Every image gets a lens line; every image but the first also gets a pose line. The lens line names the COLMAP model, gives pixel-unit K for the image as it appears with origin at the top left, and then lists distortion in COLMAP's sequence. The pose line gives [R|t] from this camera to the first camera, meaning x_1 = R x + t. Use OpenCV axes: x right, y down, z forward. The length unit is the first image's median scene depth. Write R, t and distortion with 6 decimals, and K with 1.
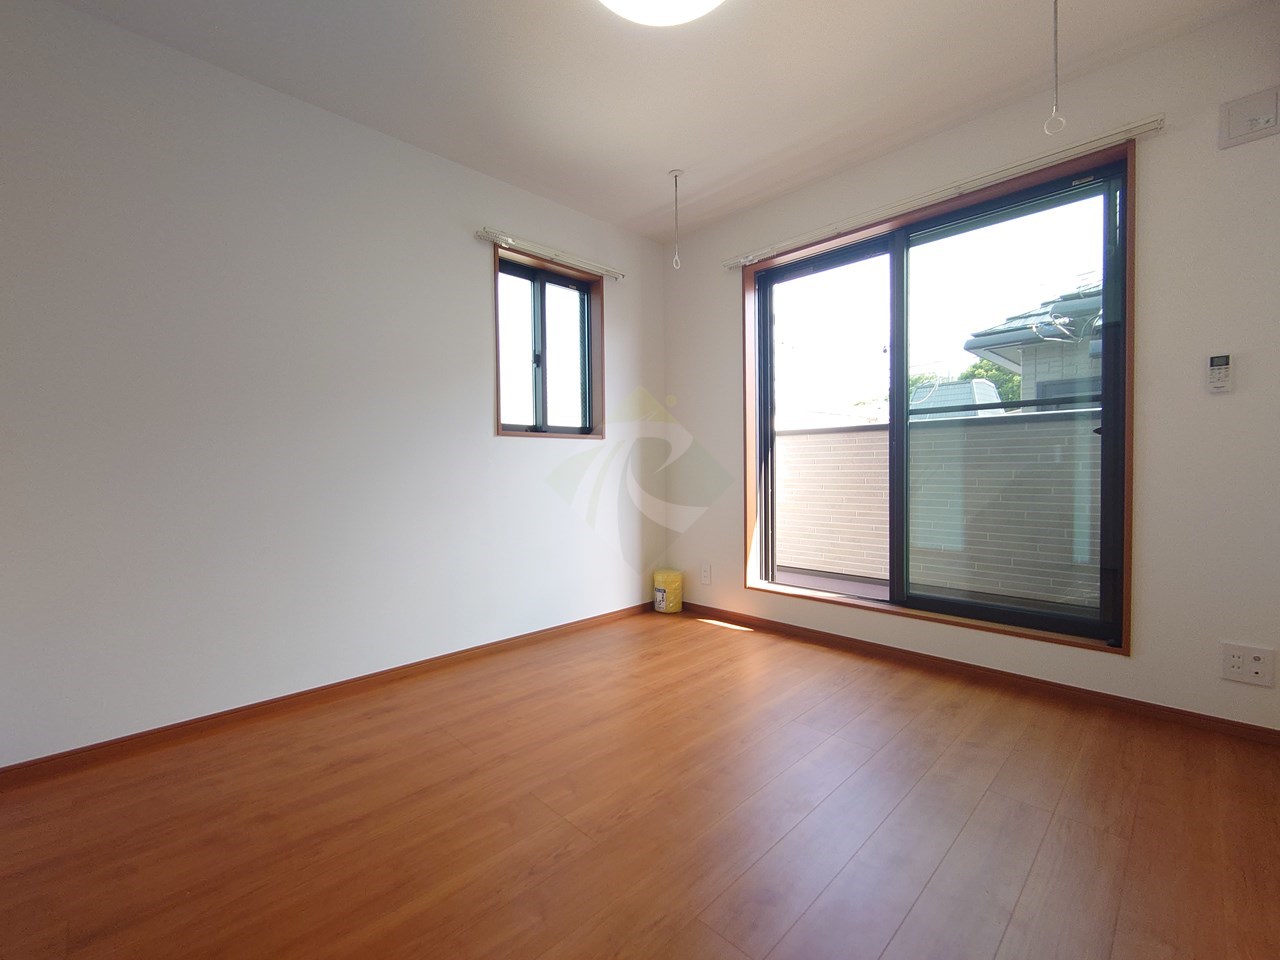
lens RADIAL K [[554.2, 0, 648.1], [0, 554.2, 484.0], [0, 0, 1]] dist [0.000226, -0.000294]
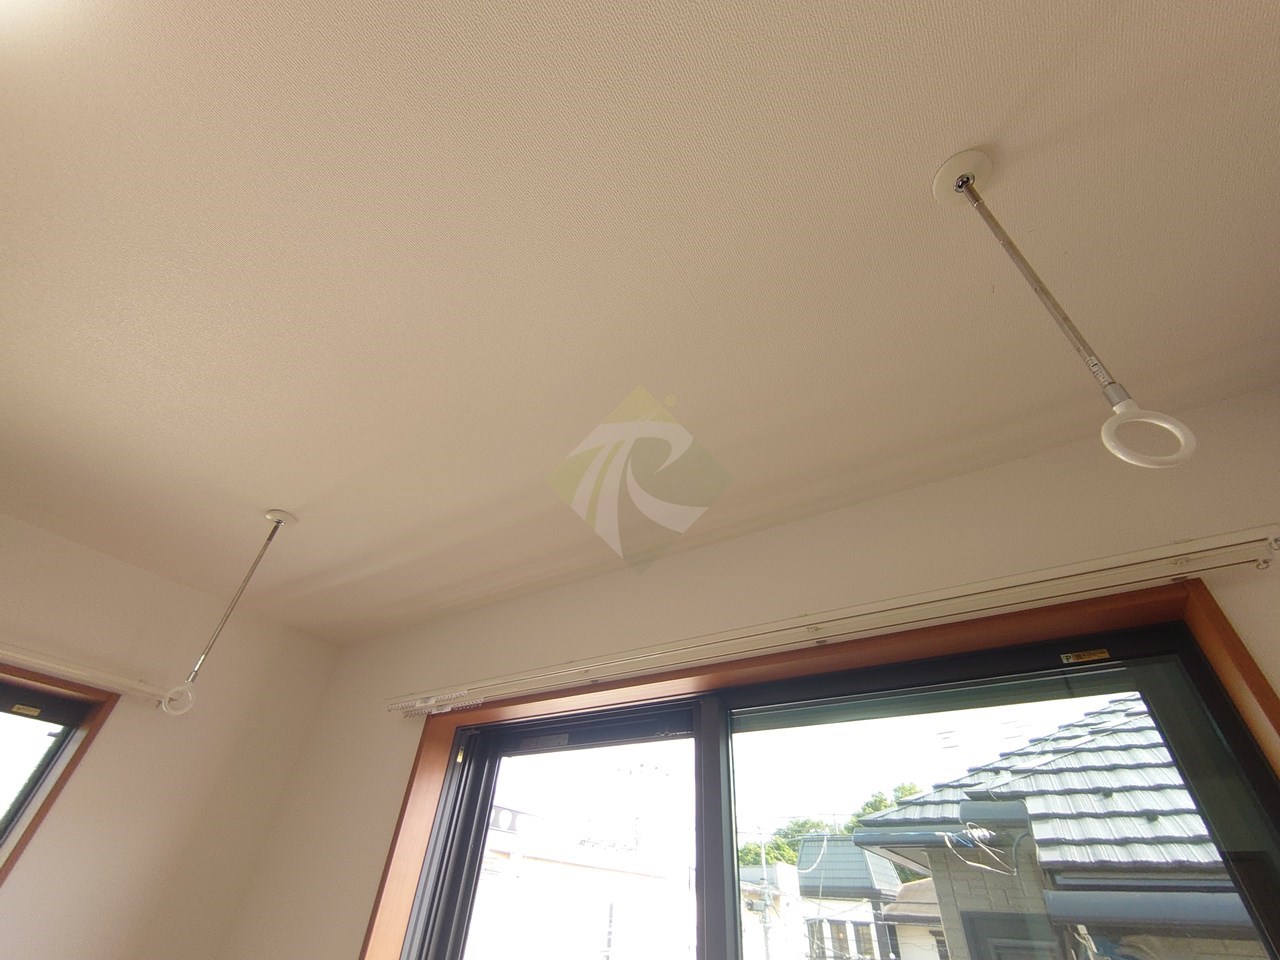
lens RADIAL K [[554.2, 0, 650.7], [0, 554.2, 484.1], [0, 0, 1]] dist [0.000226, -0.000294]
pose [[0.973238, 0.186311, 0.134520, 0.258046], [-0.056104, 0.760313, -0.647129, -0.240893], [-0.222844, 0.622264, 0.750419, 0.458235]]
